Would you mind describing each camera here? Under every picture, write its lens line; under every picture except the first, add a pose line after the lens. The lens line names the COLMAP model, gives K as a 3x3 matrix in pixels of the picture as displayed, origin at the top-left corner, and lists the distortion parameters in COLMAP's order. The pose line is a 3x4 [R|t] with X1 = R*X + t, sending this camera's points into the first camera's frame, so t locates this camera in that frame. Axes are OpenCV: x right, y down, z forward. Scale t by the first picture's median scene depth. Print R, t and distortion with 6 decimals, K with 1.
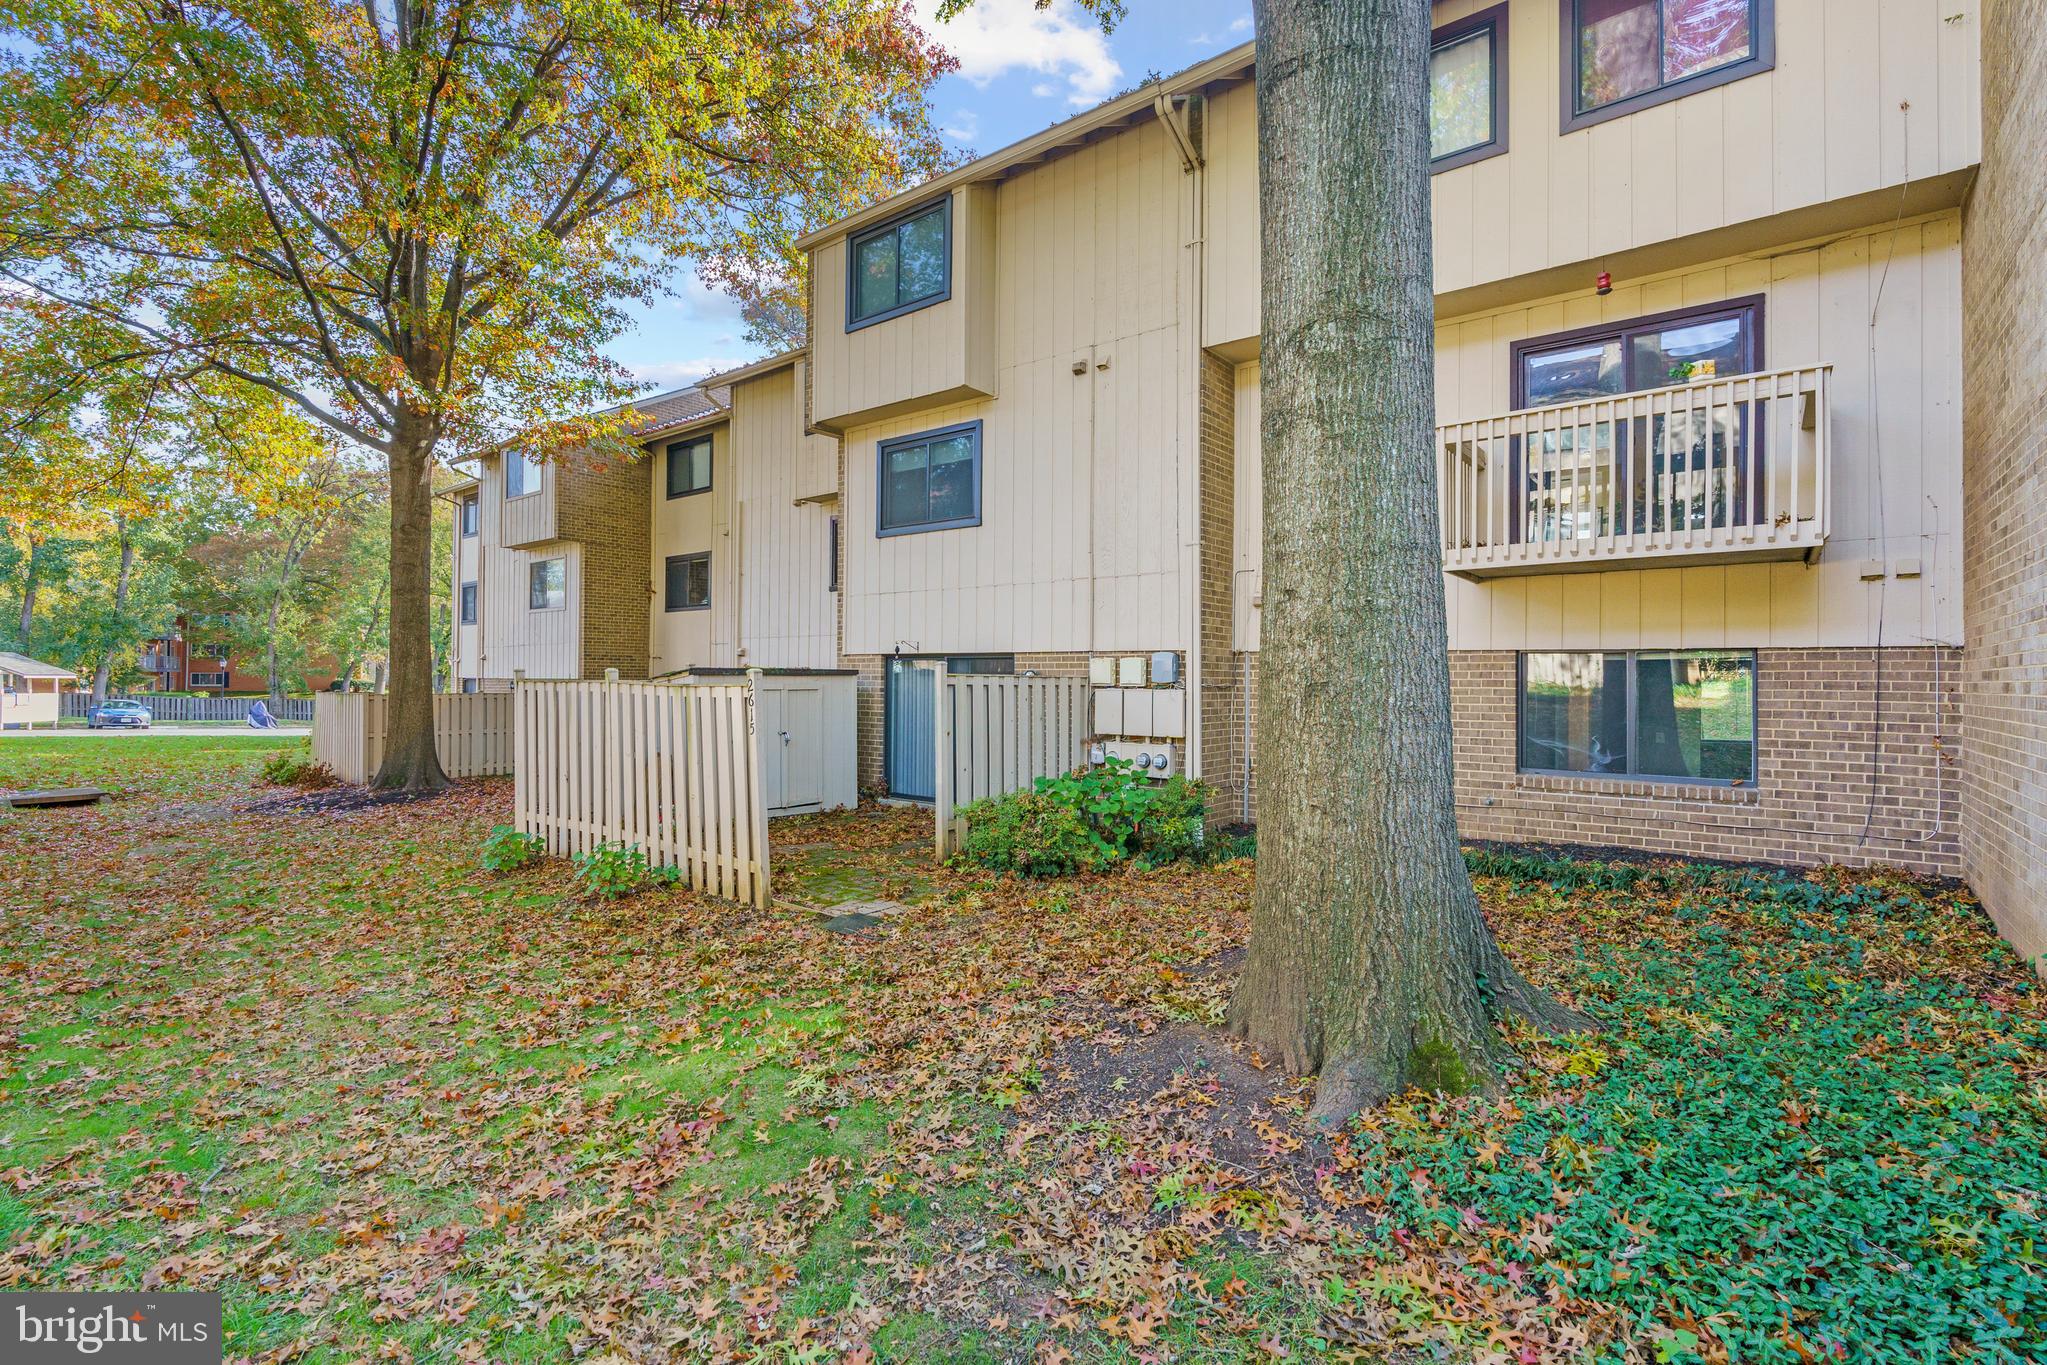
lens RADIAL K [[950.6, 0, 1006.8], [0, 950.6, 678.1], [0, 0, 1]] dist [0.001051, 0.000009]
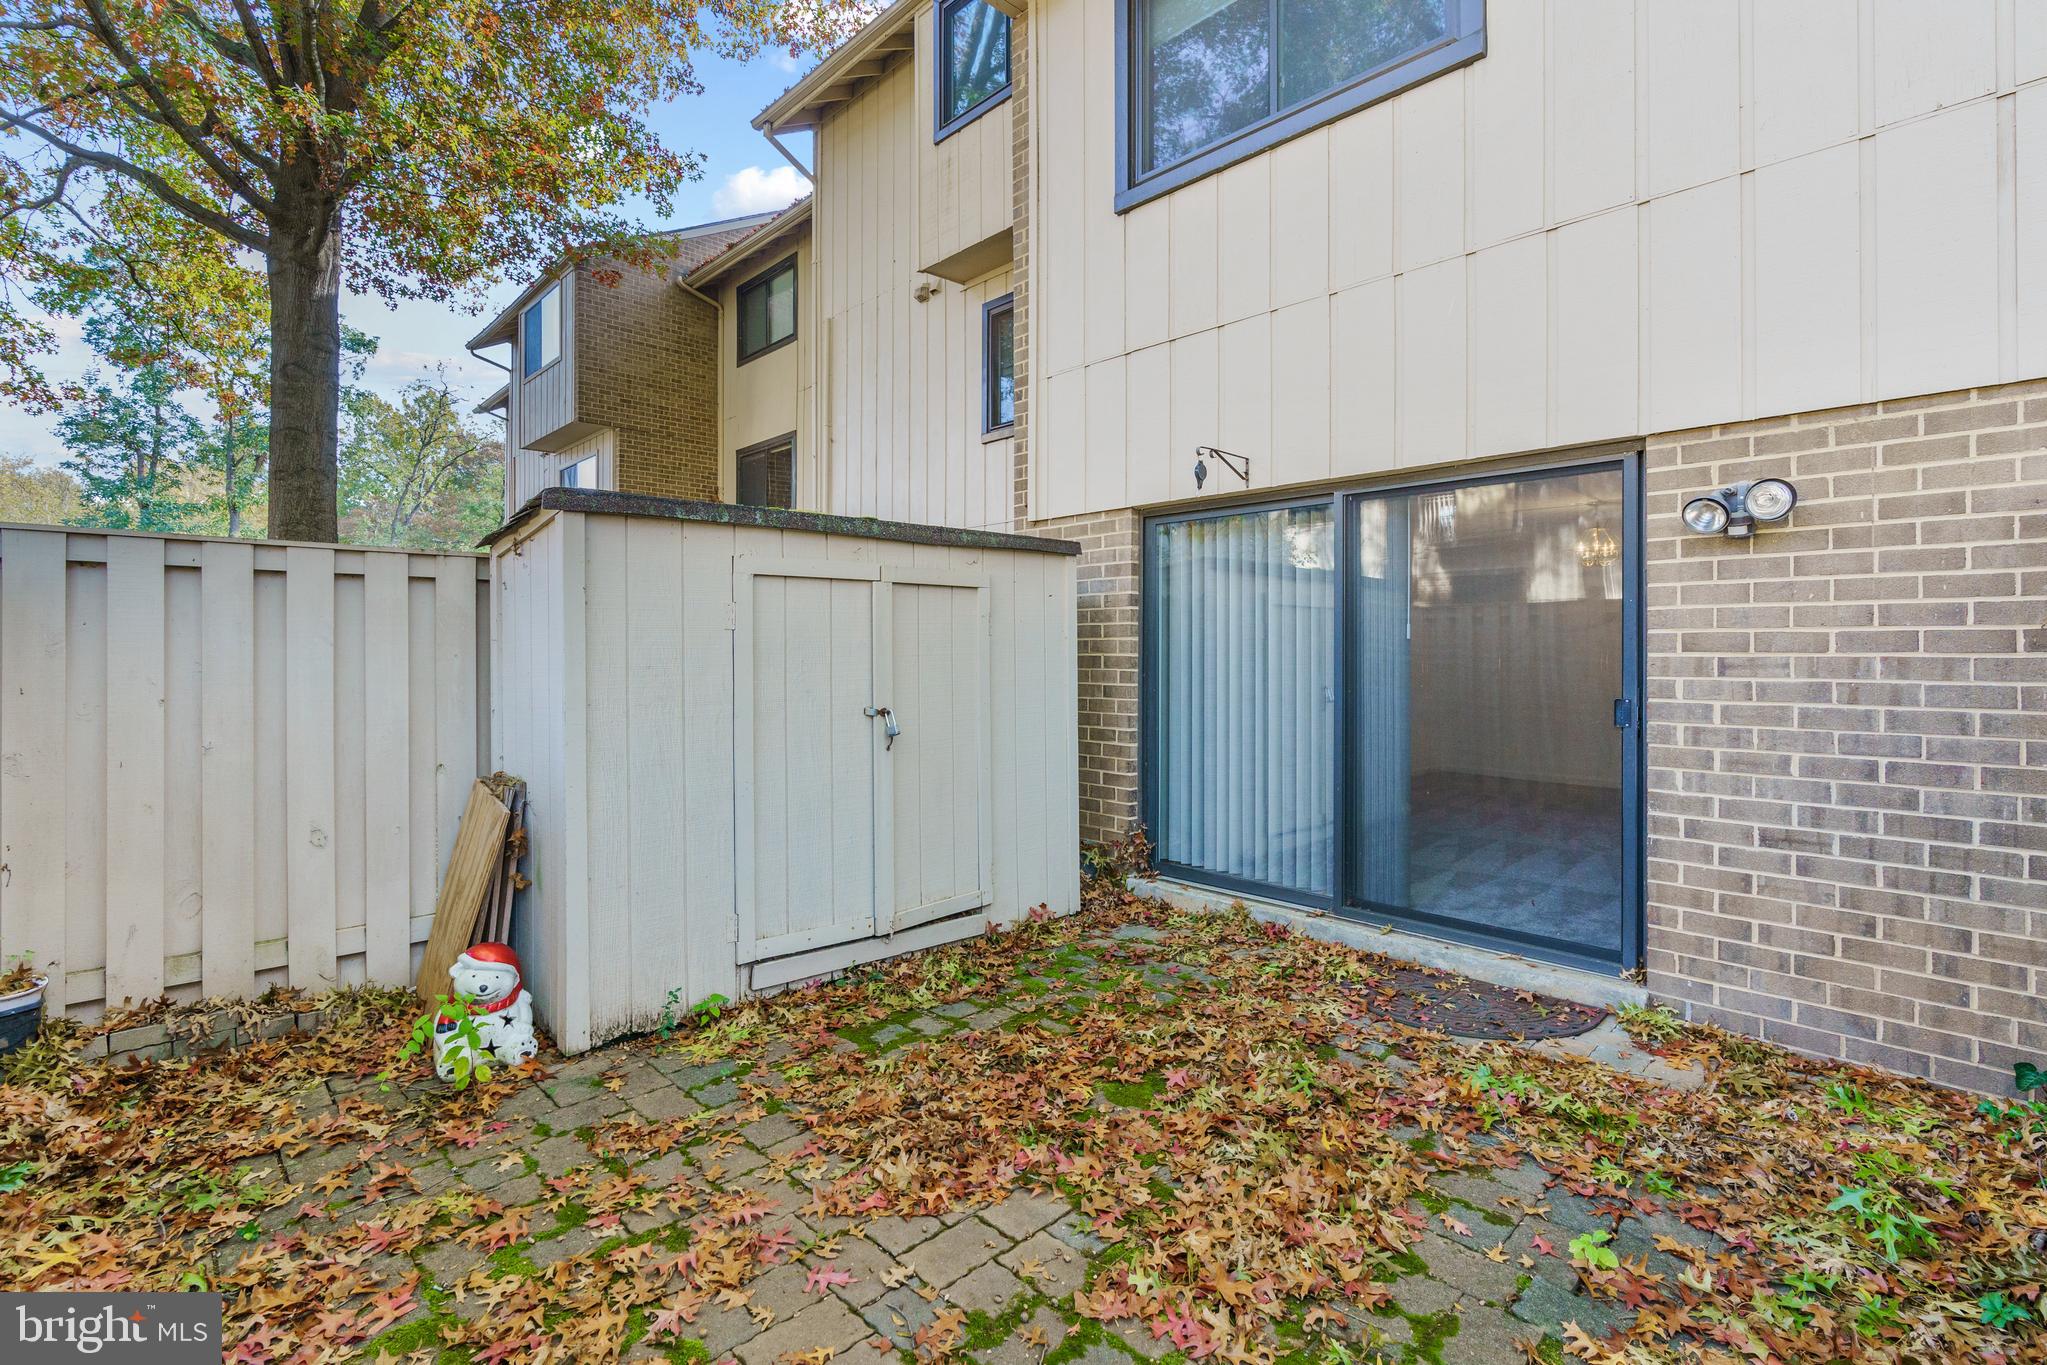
lens RADIAL K [[931.9, 0, 1027.0], [0, 931.9, 650.6], [0, 0, 1]] dist [-0.001771, -0.000047]
pose [[0.993804, -0.006970, -0.110927, -0.144925], [0.006919, 0.999976, -0.000847, 0.036312], [0.110930, 0.000075, 0.993828, 0.669231]]
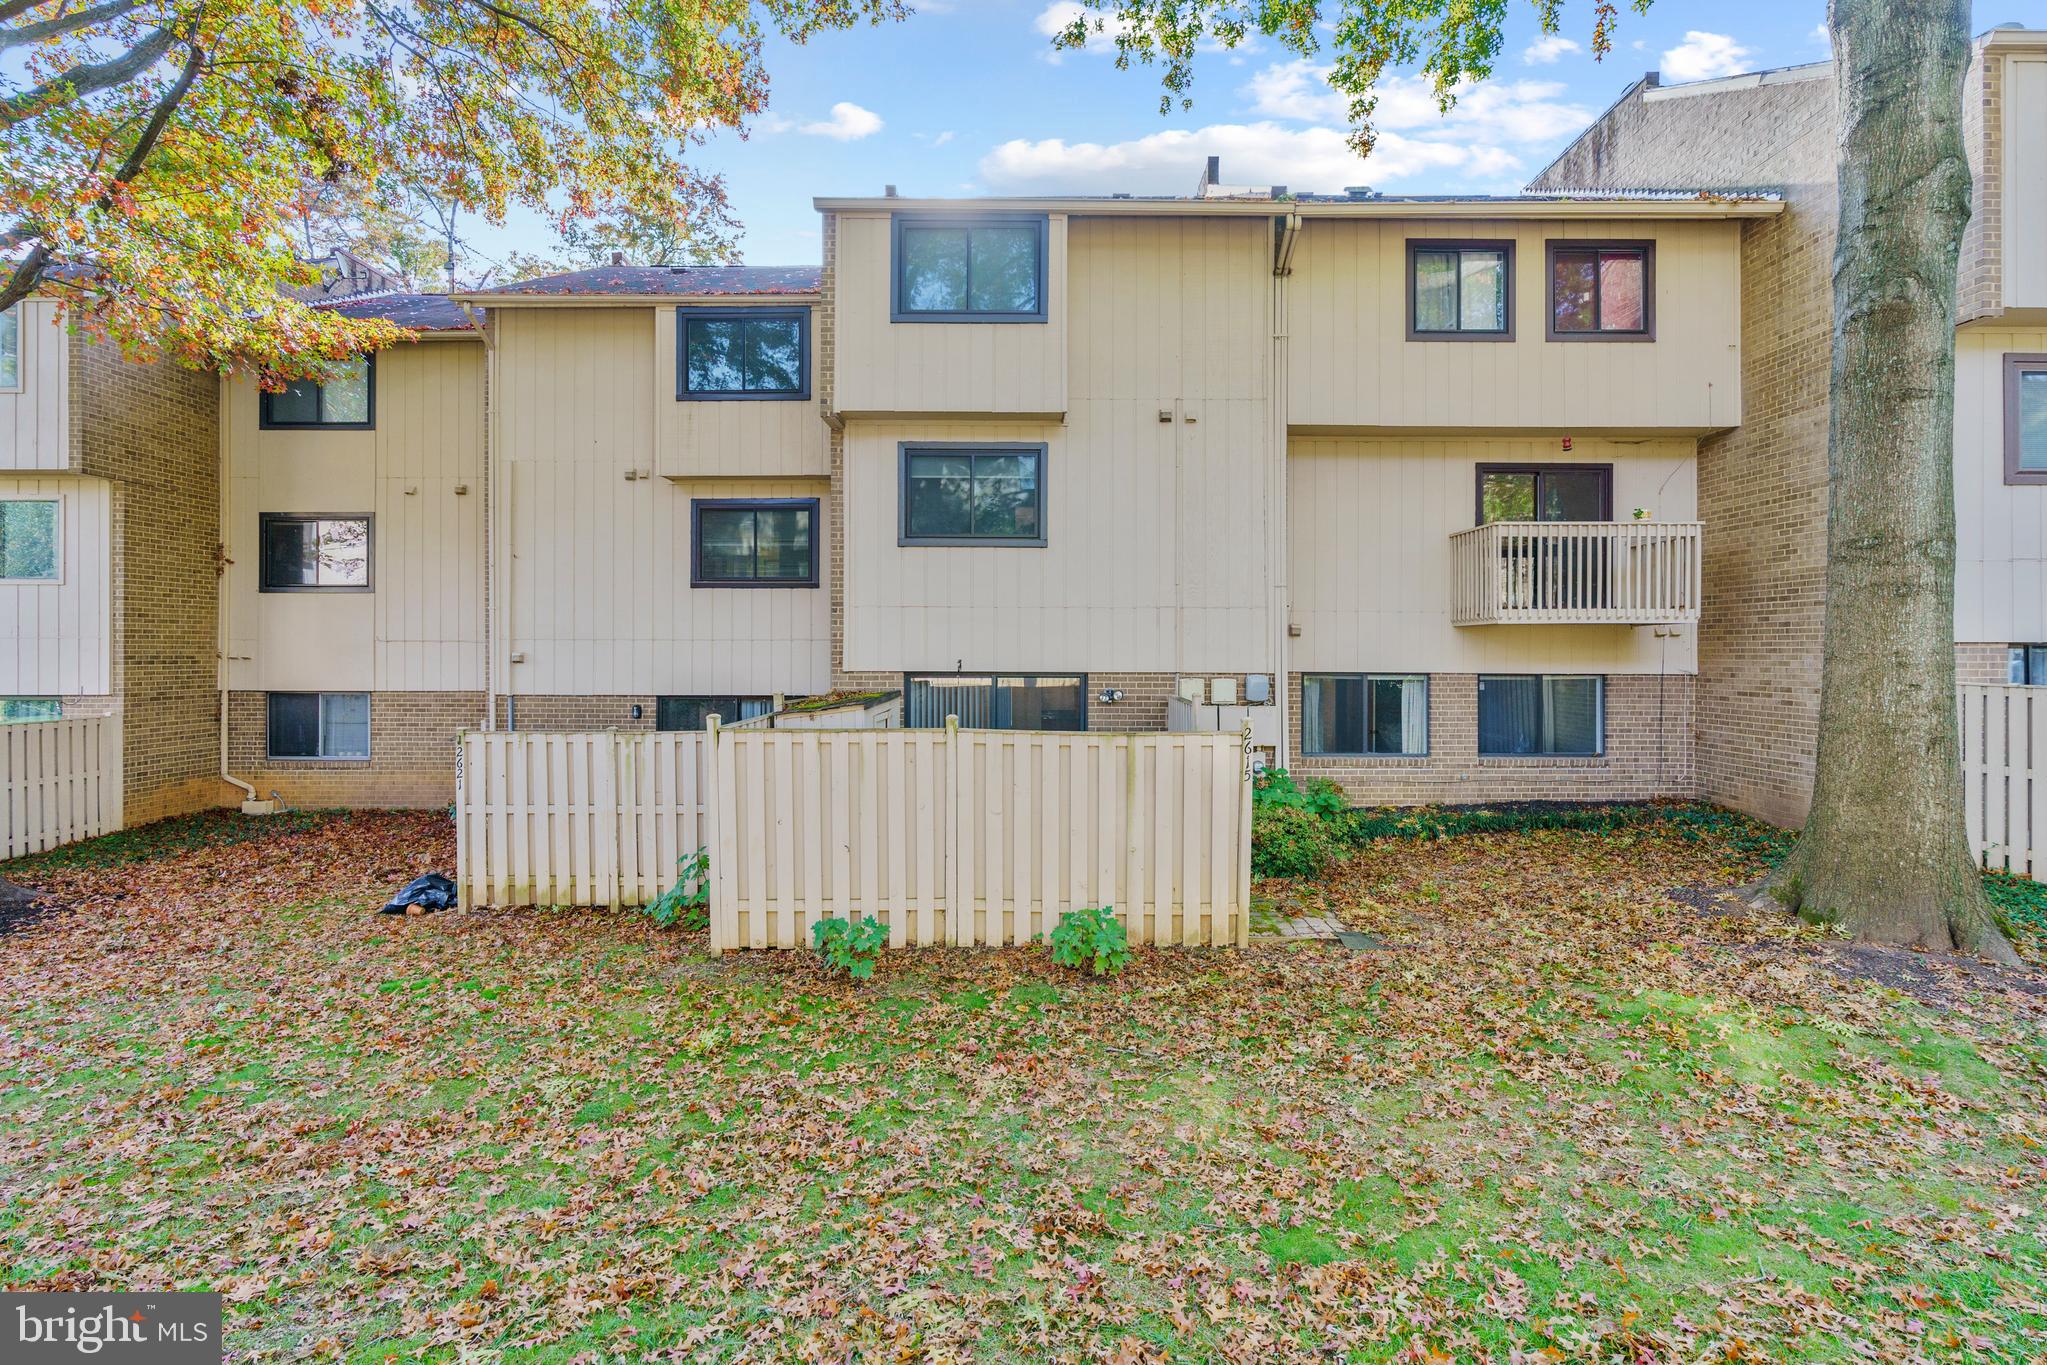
lens RADIAL K [[958.8, 0, 1021.4], [0, 958.8, 671.1], [0, 0, 1]] dist [-0.003251, 0.000300]
pose [[0.776782, -0.020276, 0.629443, -0.694072], [0.003186, 0.999595, 0.028267, -0.056513], [-0.629761, -0.019952, 0.776532, 0.213018]]
